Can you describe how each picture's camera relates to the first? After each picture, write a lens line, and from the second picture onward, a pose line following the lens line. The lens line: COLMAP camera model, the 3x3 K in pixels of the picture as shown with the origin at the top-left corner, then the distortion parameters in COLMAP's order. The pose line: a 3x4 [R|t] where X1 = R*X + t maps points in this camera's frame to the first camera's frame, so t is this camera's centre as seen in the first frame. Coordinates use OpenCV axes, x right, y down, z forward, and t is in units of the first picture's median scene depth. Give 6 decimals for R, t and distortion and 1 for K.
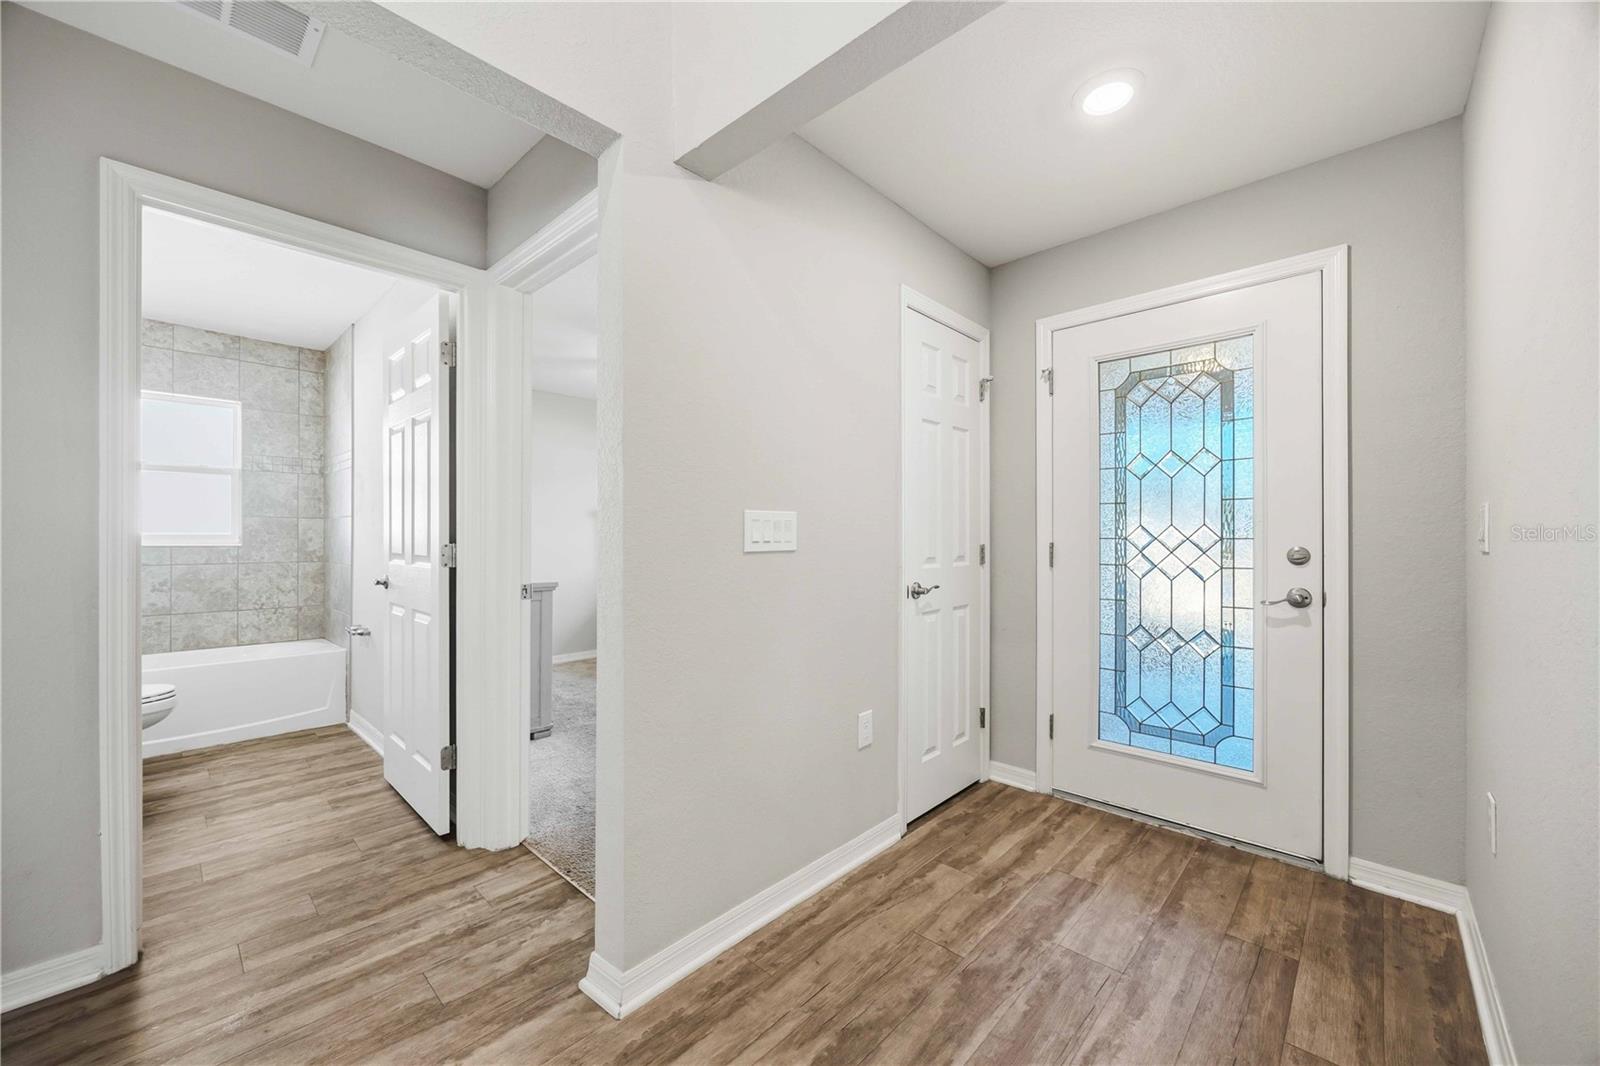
lens RADIAL K [[609.3, 0, 802.4], [0, 609.3, 535.7], [0, 0, 1]] dist [-0.005480, 0.000570]
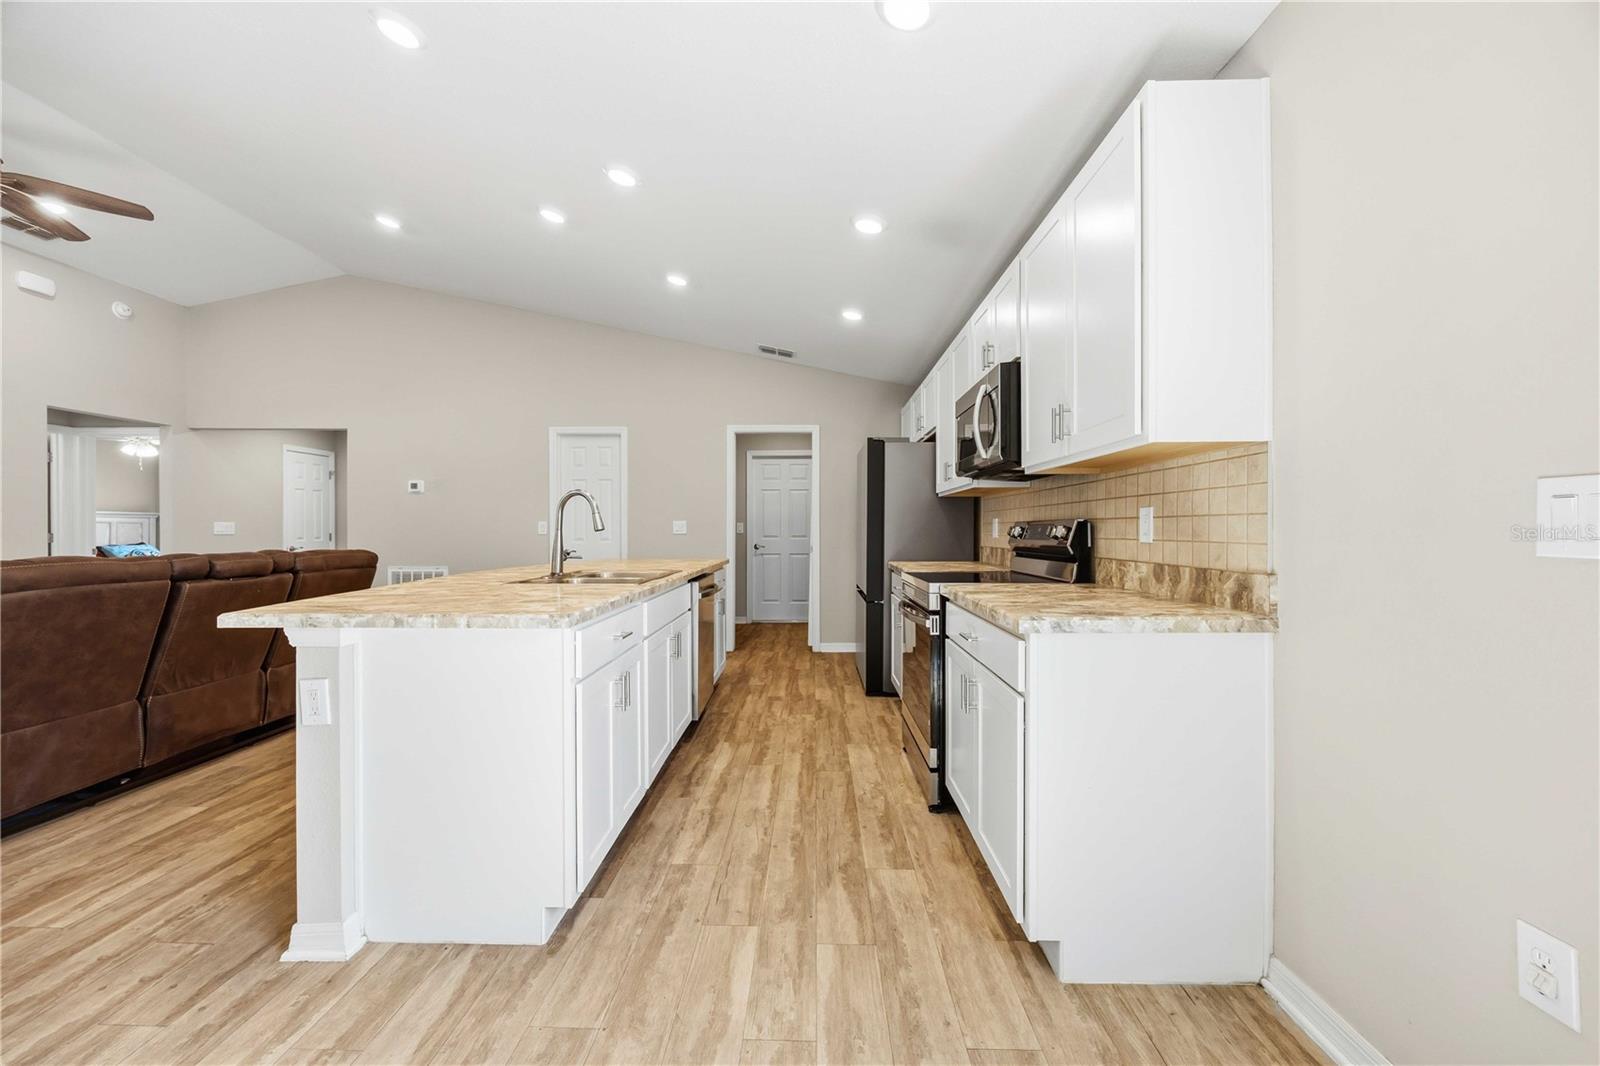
lens RADIAL K [[609.3, 0, 799.3], [0, 609.3, 532.9], [0, 0, 1]] dist [-0.005480, 0.000570]
pose [[0.744196, -0.005969, 0.667934, 0.030008], [-0.001594, 0.999941, 0.010712, -0.011155], [-0.667959, -0.009037, 0.744143, -1.688163]]
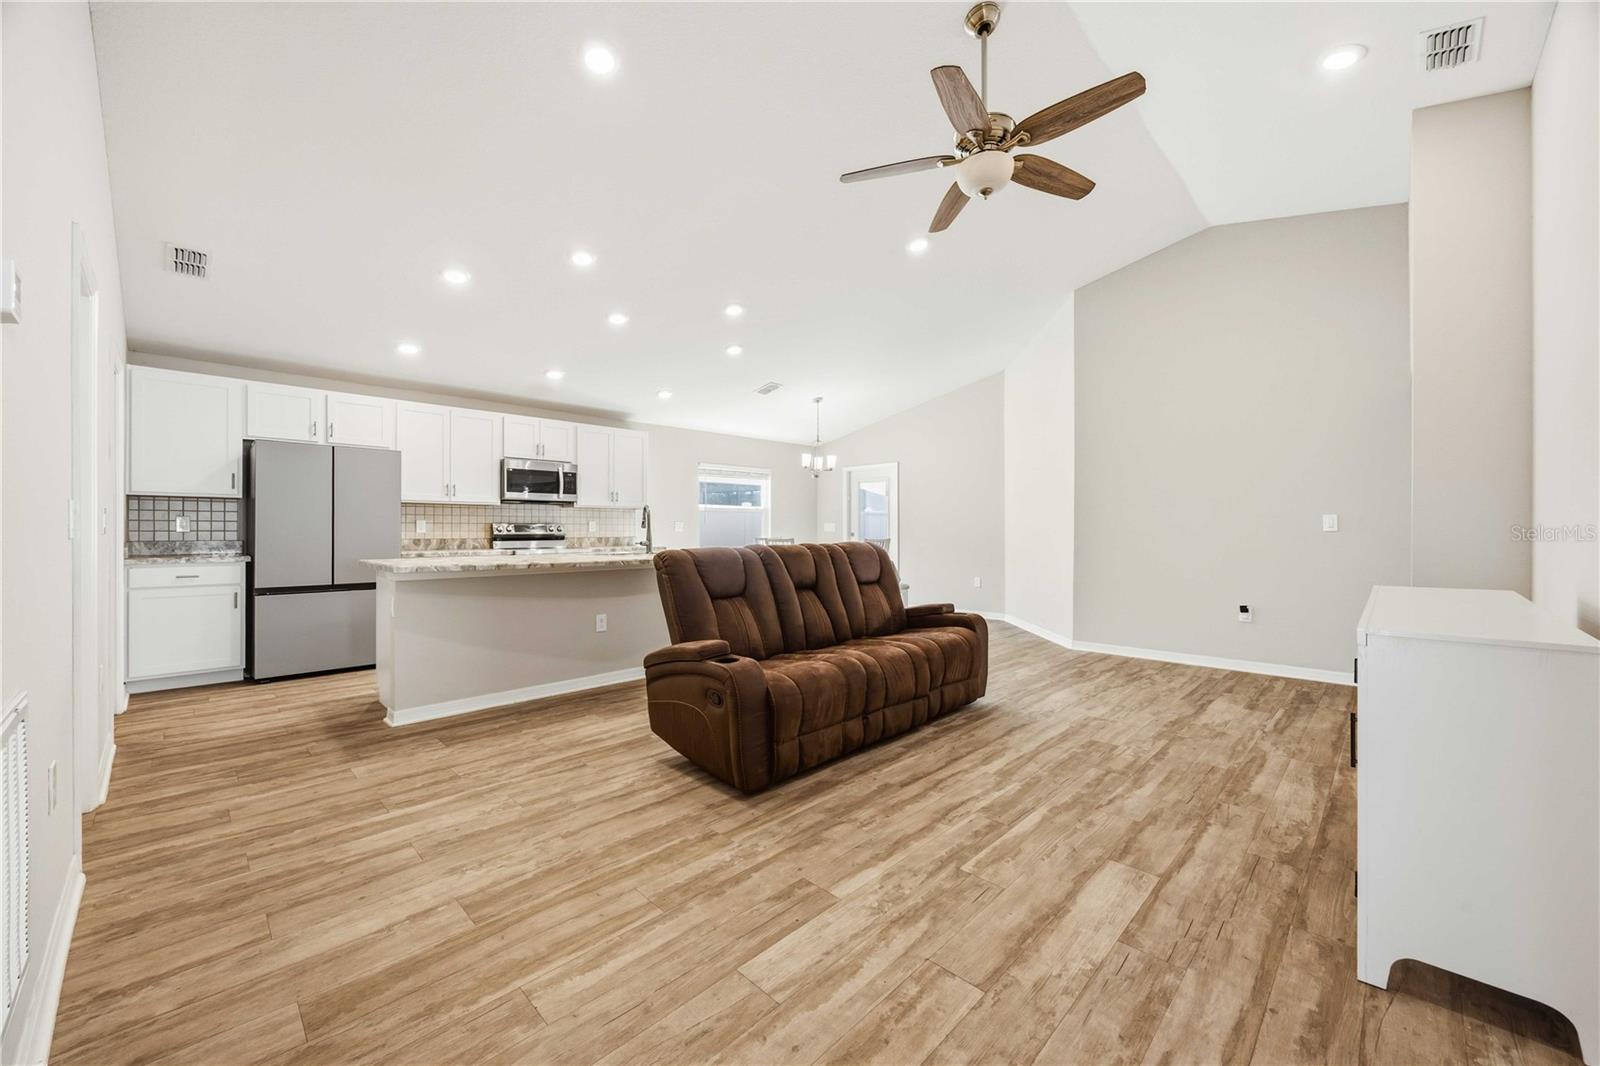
lens RADIAL K [[609.3, 0, 795.5], [0, 609.3, 535.7], [0, 0, 1]] dist [-0.005480, 0.000570]
pose [[-0.999633, -0.004814, 0.026660, -0.038568], [-0.004624, 0.999964, 0.007163, -0.000413], [-0.026694, 0.007037, -0.999619, 0.277125]]
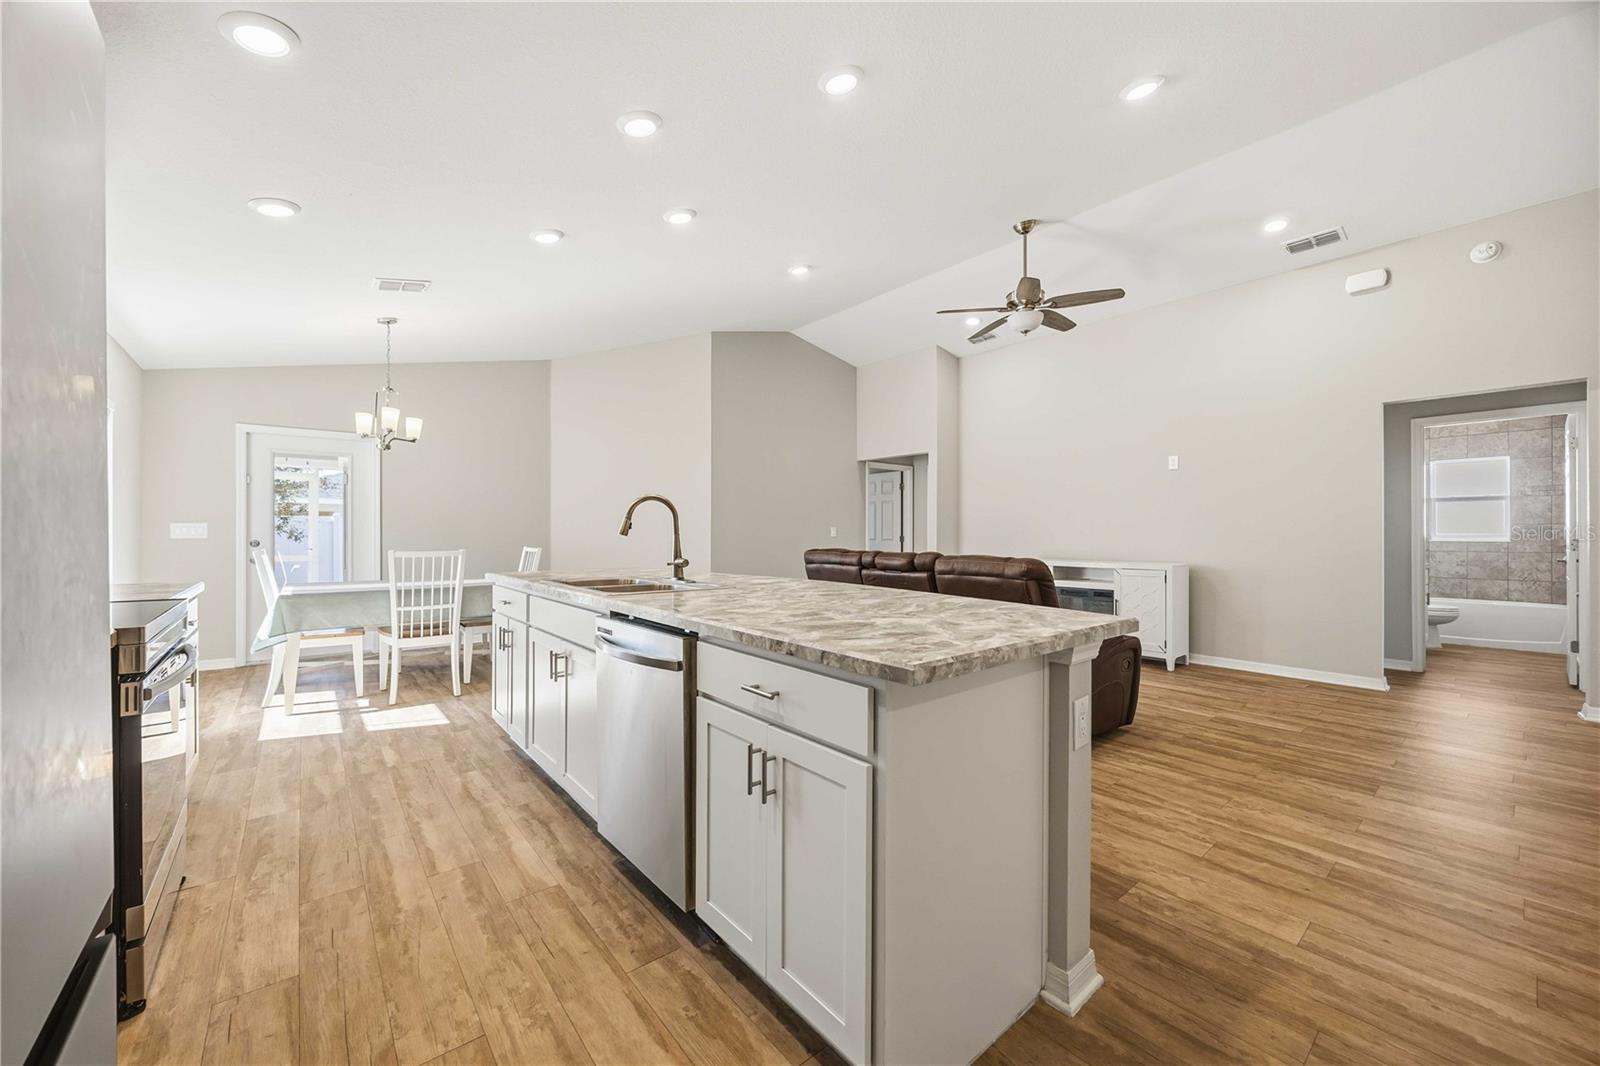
lens RADIAL K [[609.3, 0, 800.7], [0, 609.3, 535.4], [0, 0, 1]] dist [-0.005480, 0.000570]
pose [[-0.128427, -0.000926, -0.991719, 0.988520], [0.002659, 0.999996, -0.001278, -0.003833], [0.991715, -0.002802, -0.128424, -0.731499]]
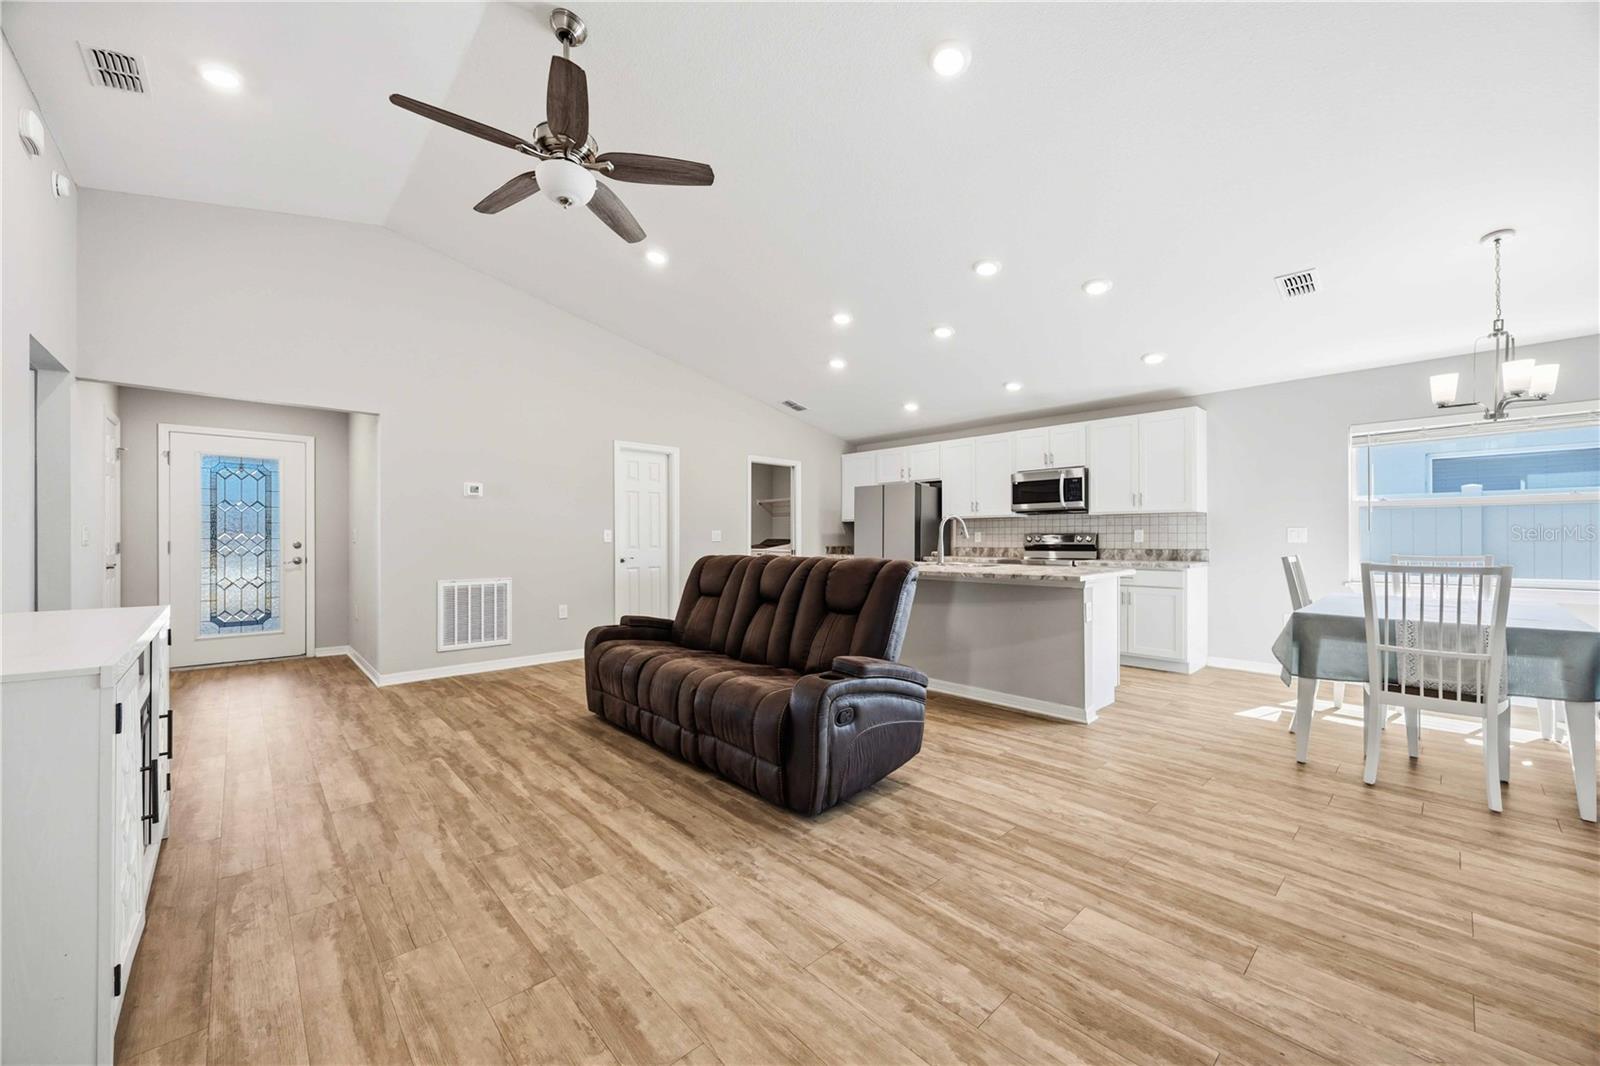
lens RADIAL K [[609.3, 0, 798.2], [0, 609.3, 536.3], [0, 0, 1]] dist [-0.005480, 0.000570]
pose [[0.069251, -0.000805, 0.997599, -0.935652], [-0.004274, 0.999990, 0.001103, -0.010190], [-0.997590, -0.004340, 0.069247, -0.768272]]
